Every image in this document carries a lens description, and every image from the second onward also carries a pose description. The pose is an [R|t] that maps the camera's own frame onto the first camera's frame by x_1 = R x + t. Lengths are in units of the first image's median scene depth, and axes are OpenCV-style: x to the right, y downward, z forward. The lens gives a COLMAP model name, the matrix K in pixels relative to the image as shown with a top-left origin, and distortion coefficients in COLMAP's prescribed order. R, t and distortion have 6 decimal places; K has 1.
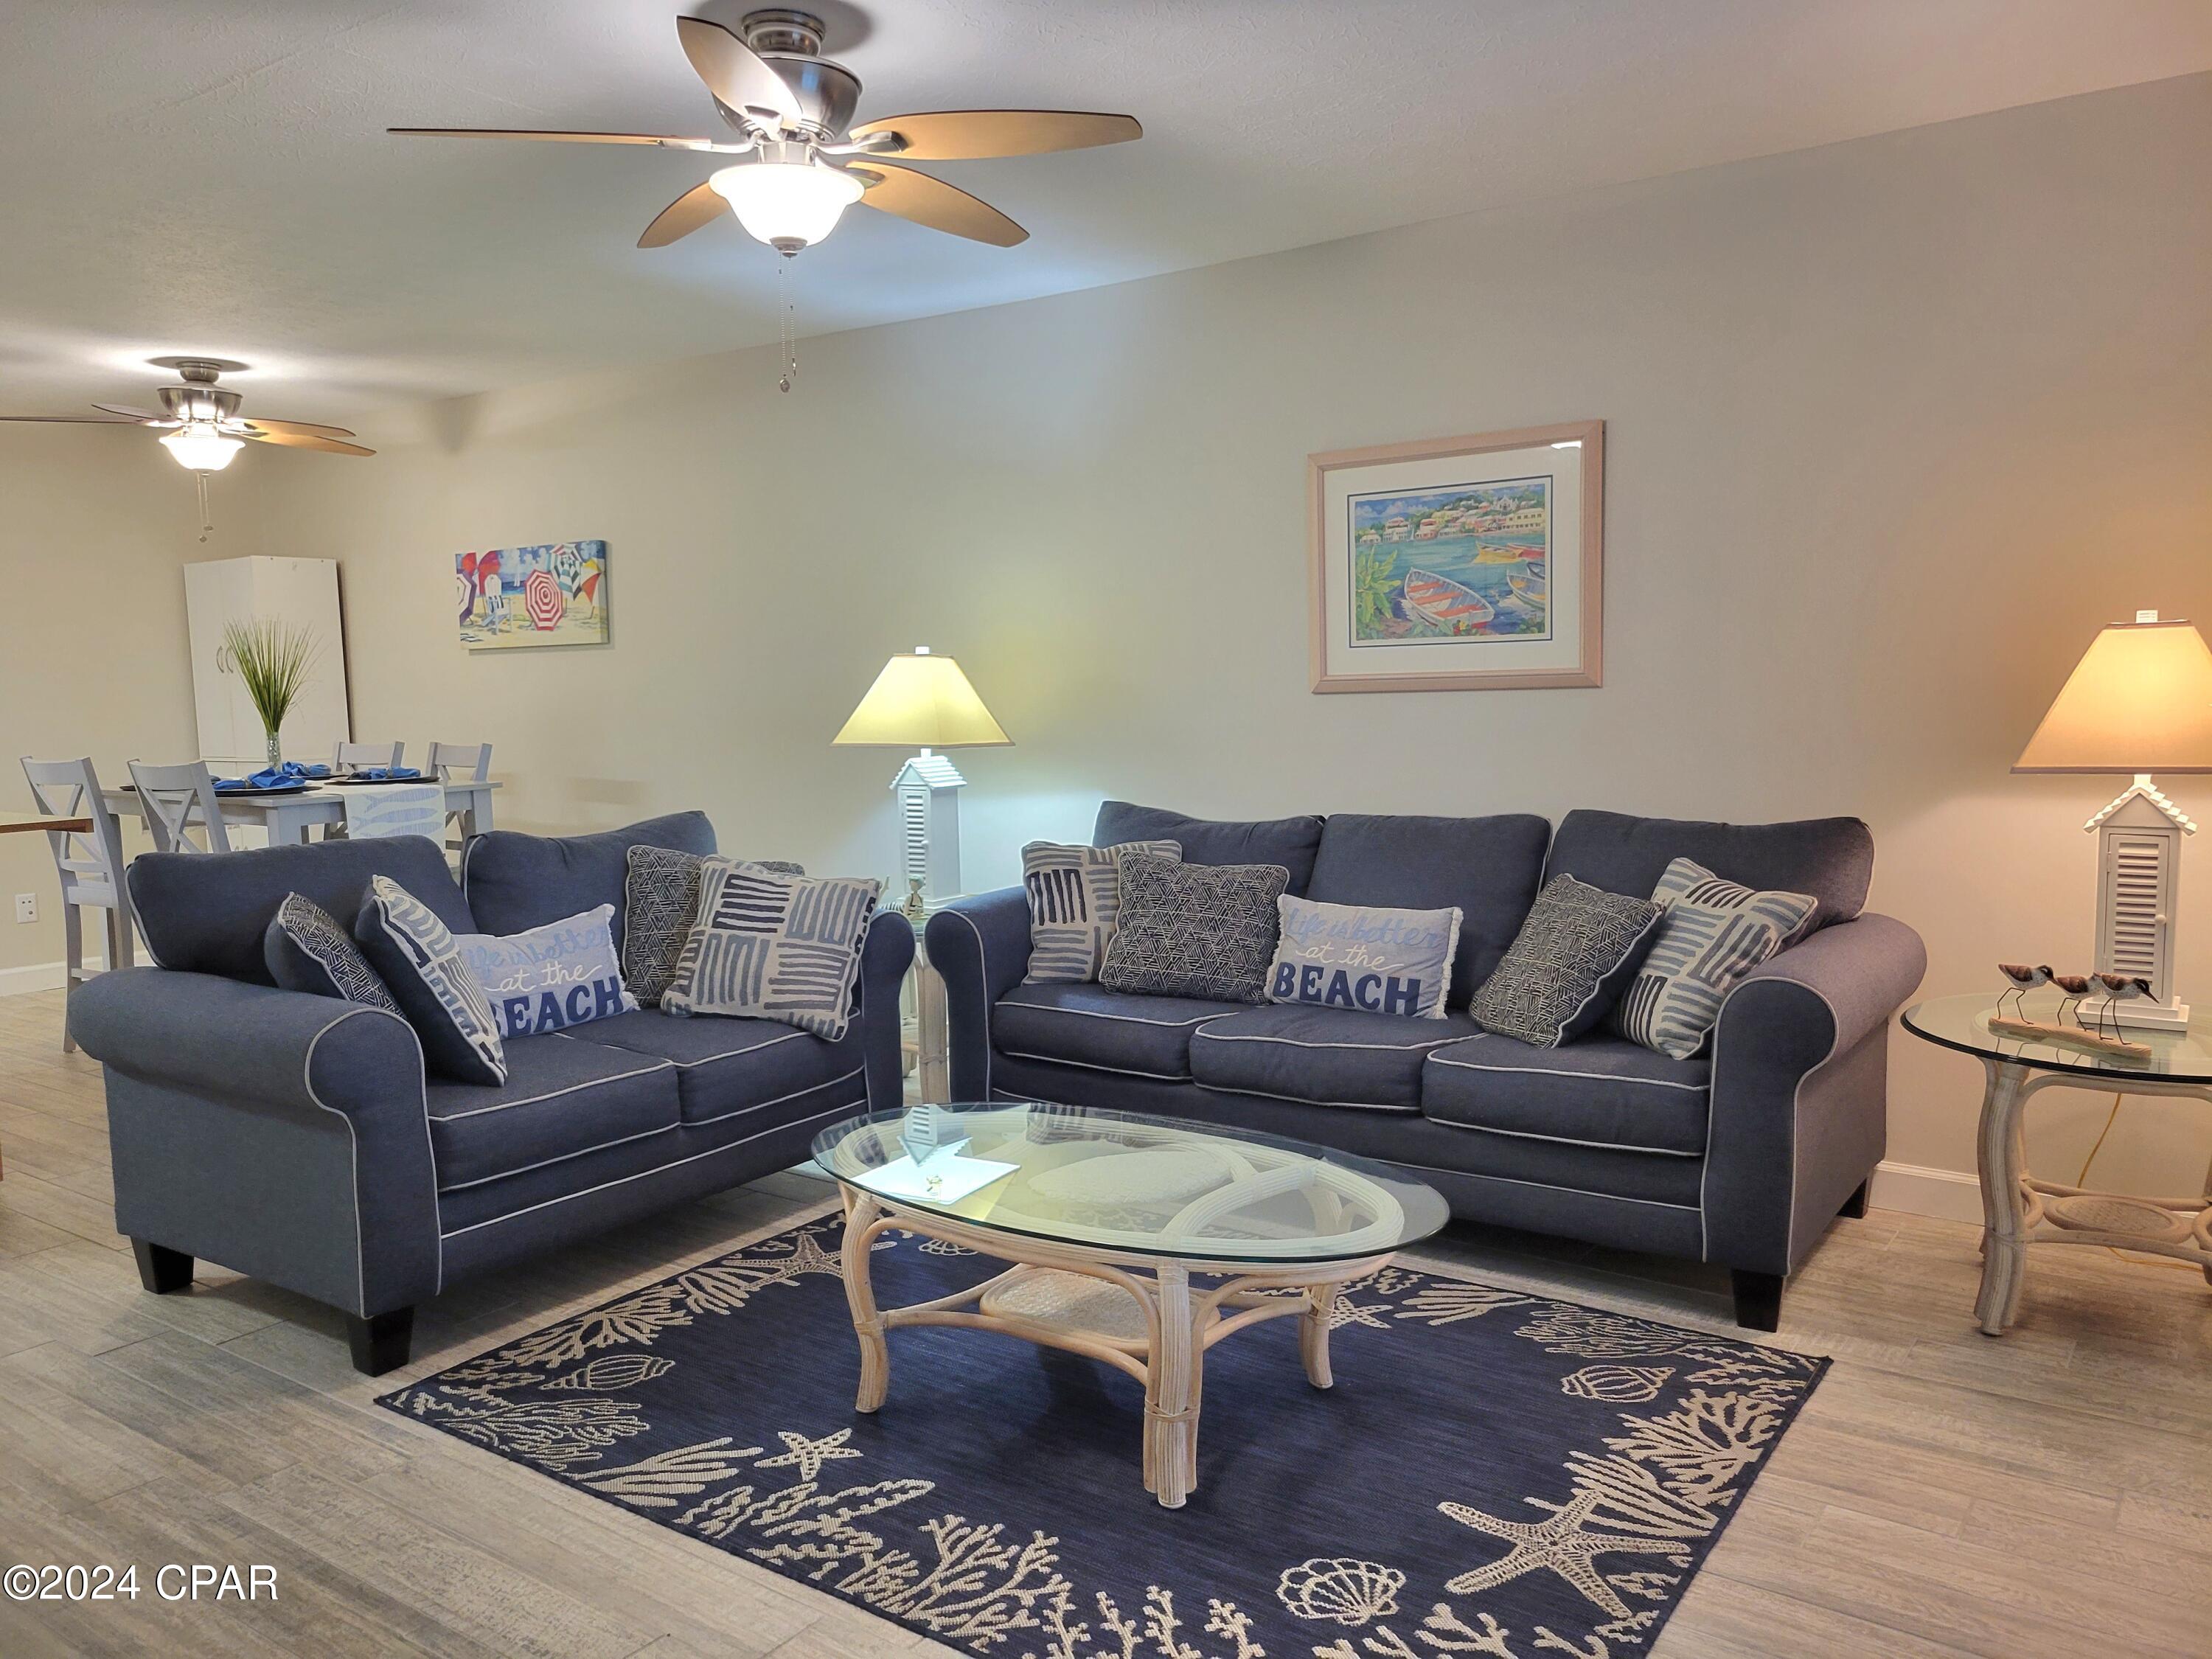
lens RADIAL K [[1653.5, 0, 1106.8], [0, 1653.5, 876.2], [0, 0, 1]] dist [0.053506, -0.037963]
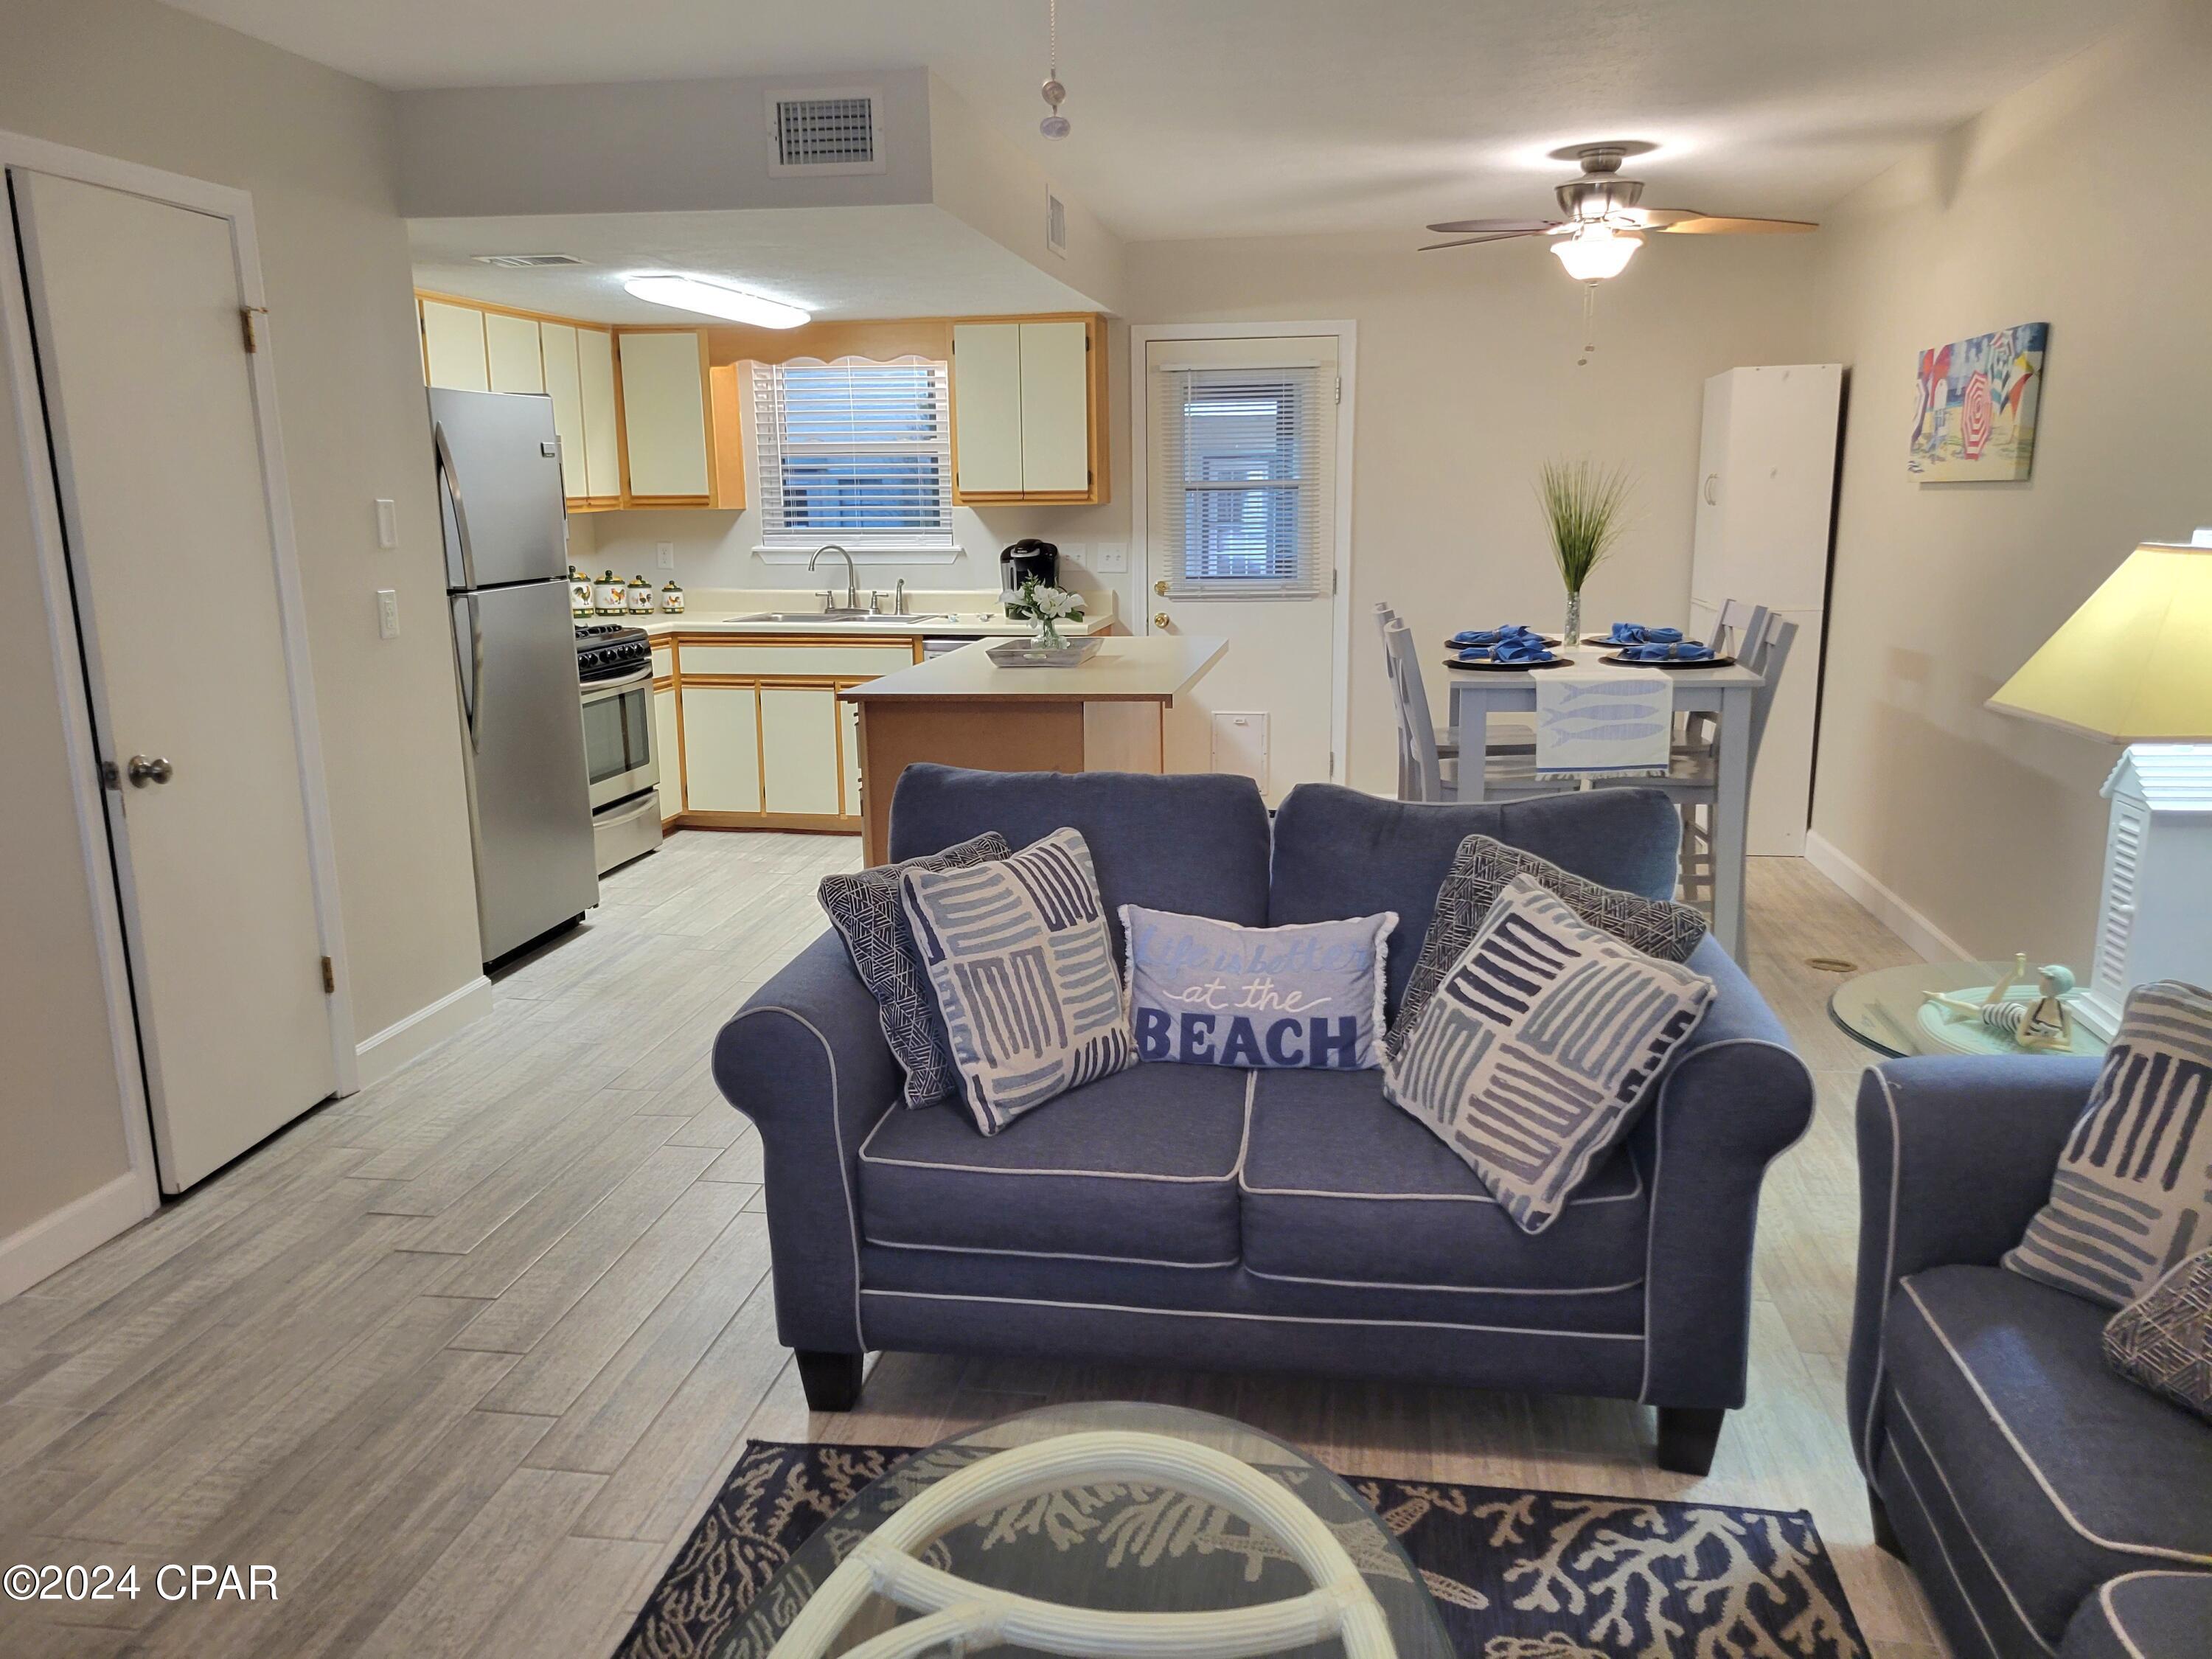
lens RADIAL K [[1653.5, 0, 1106.8], [0, 1653.5, 876.2], [0, 0, 1]] dist [0.053506, -0.037963]
pose [[0.442877, 0.218572, -0.869532, 0.256684], [-0.102877, 0.975813, 0.192889, -0.123076], [0.890660, 0.004029, 0.454651, 0.581748]]
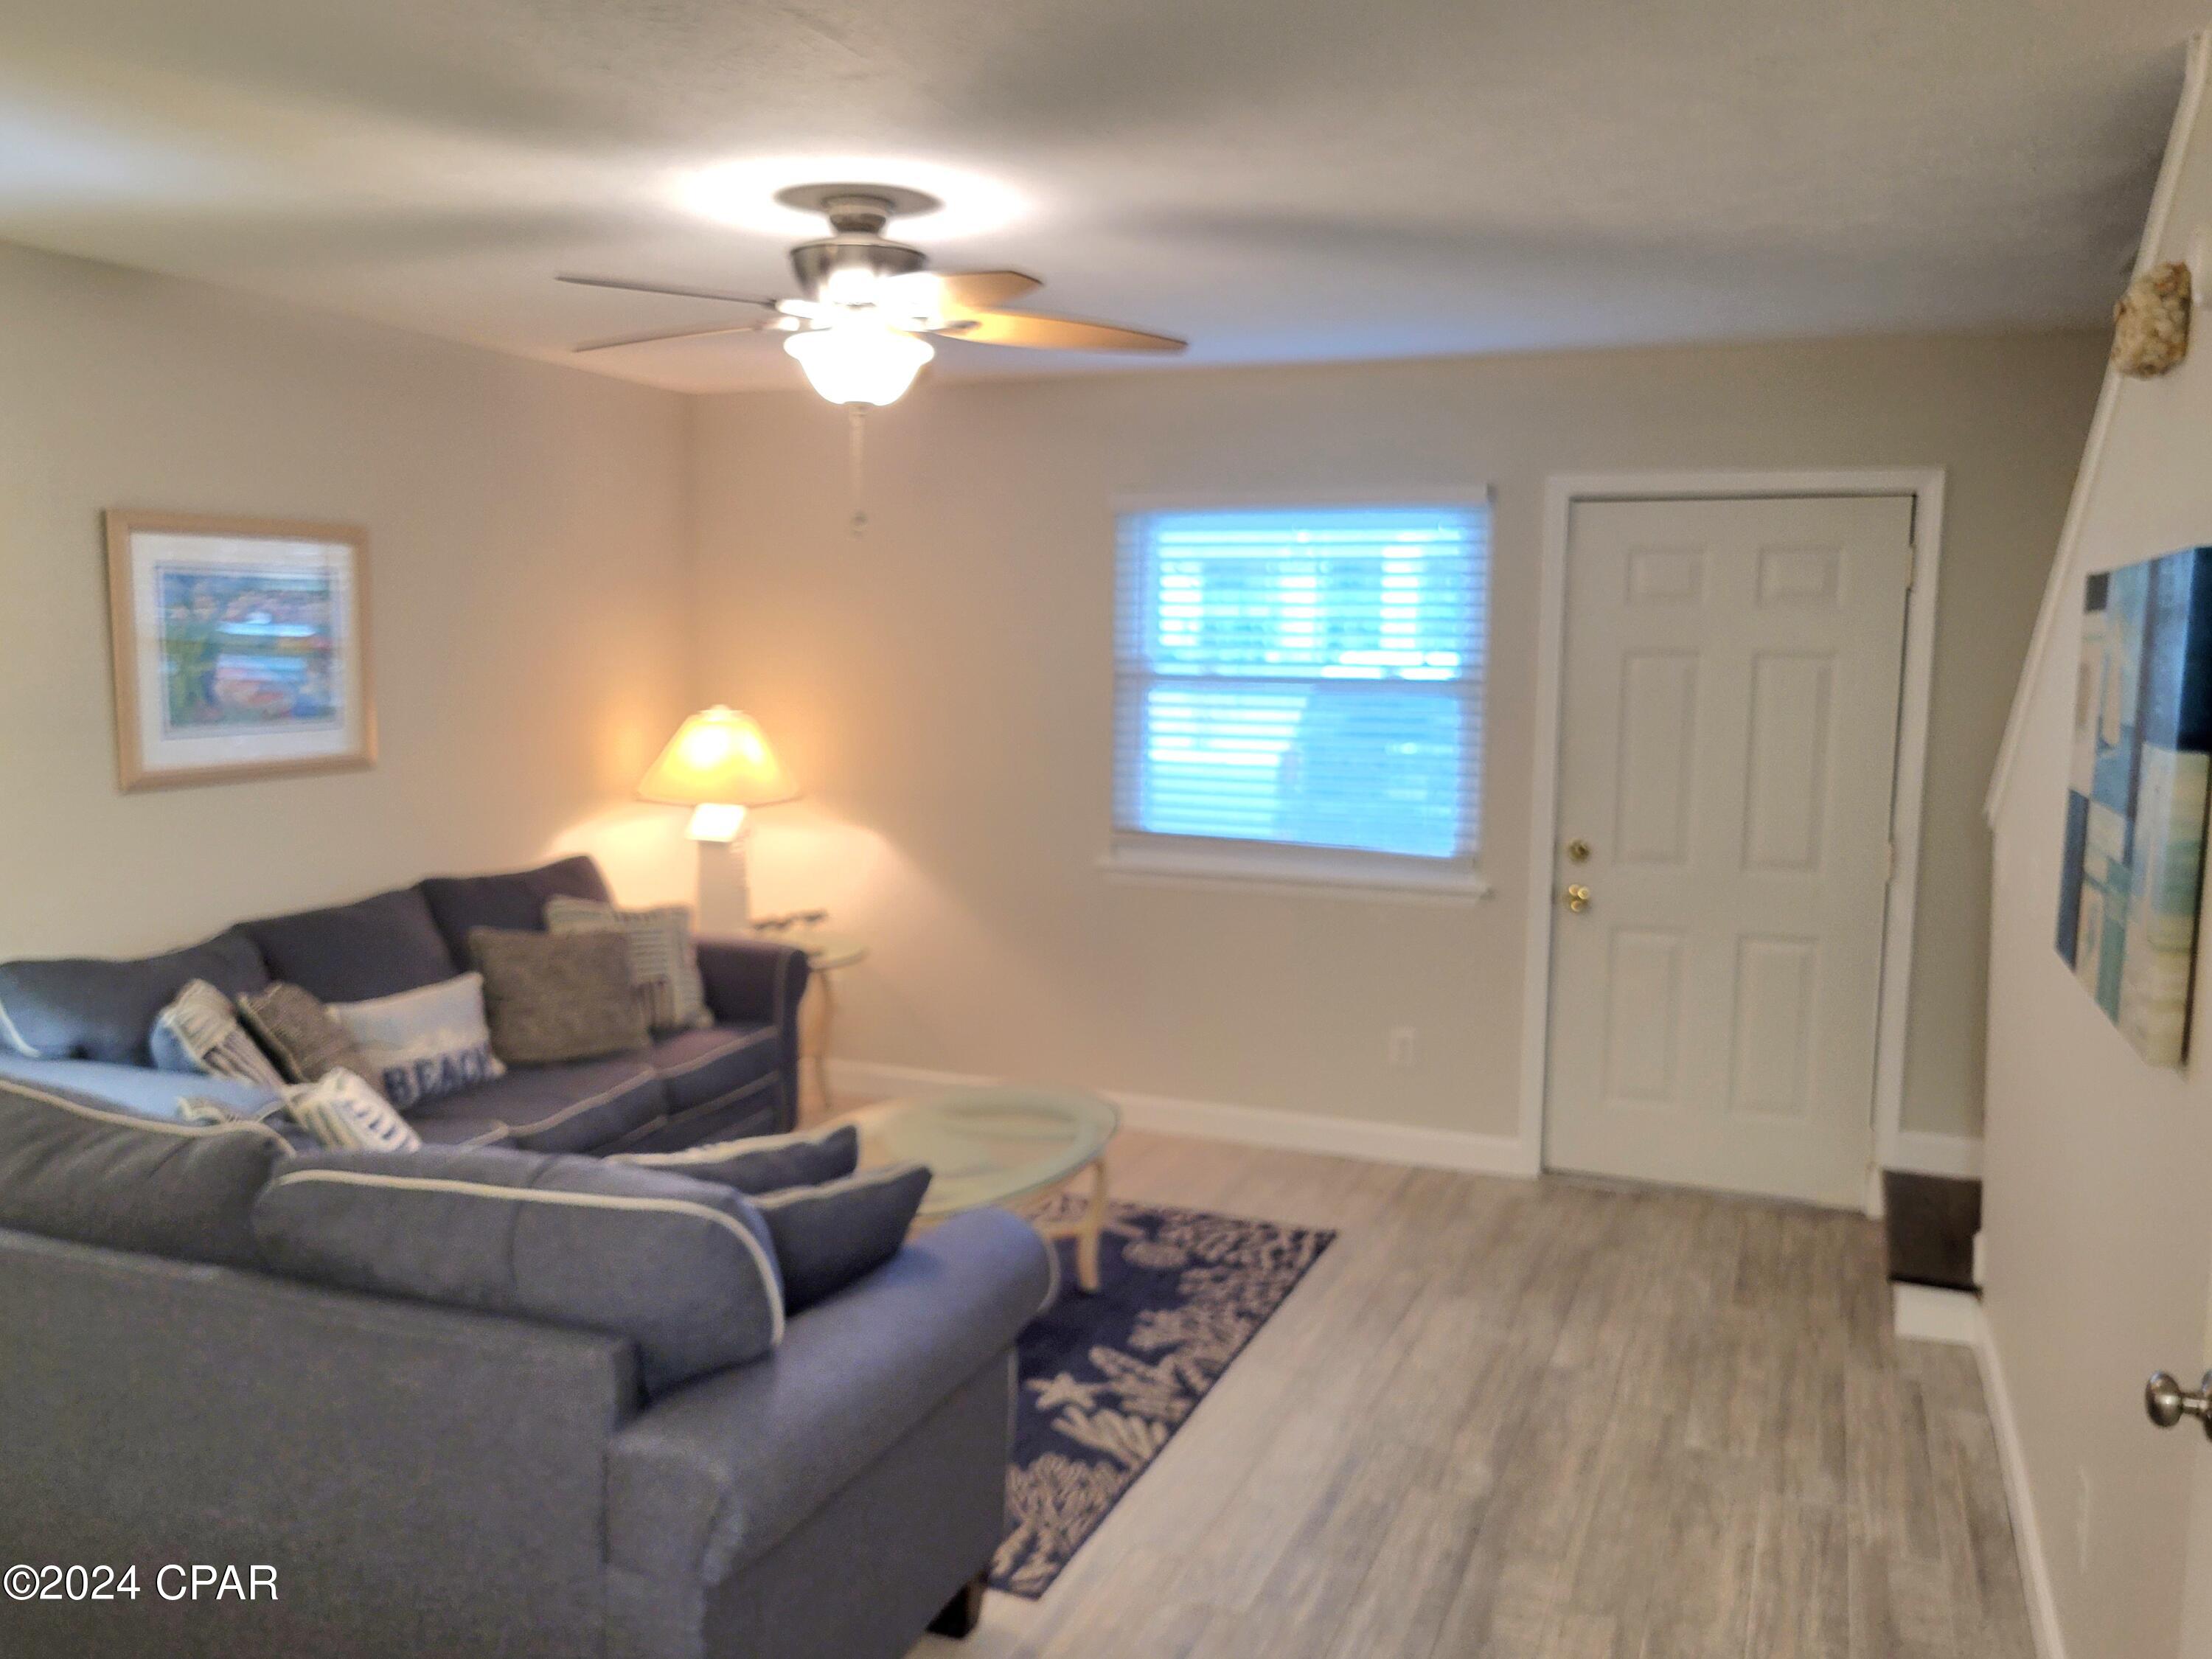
lens RADIAL K [[1819.6, 0, 1106.0], [0, 1819.6, 829.5], [0, 0, 1]] dist [0.014630, -0.001496]
pose [[-0.239019, -0.089571, 0.966875, -1.062715], [0.102387, 0.987861, 0.116826, -0.175464], [-0.965602, 0.126919, -0.226947, 0.864134]]
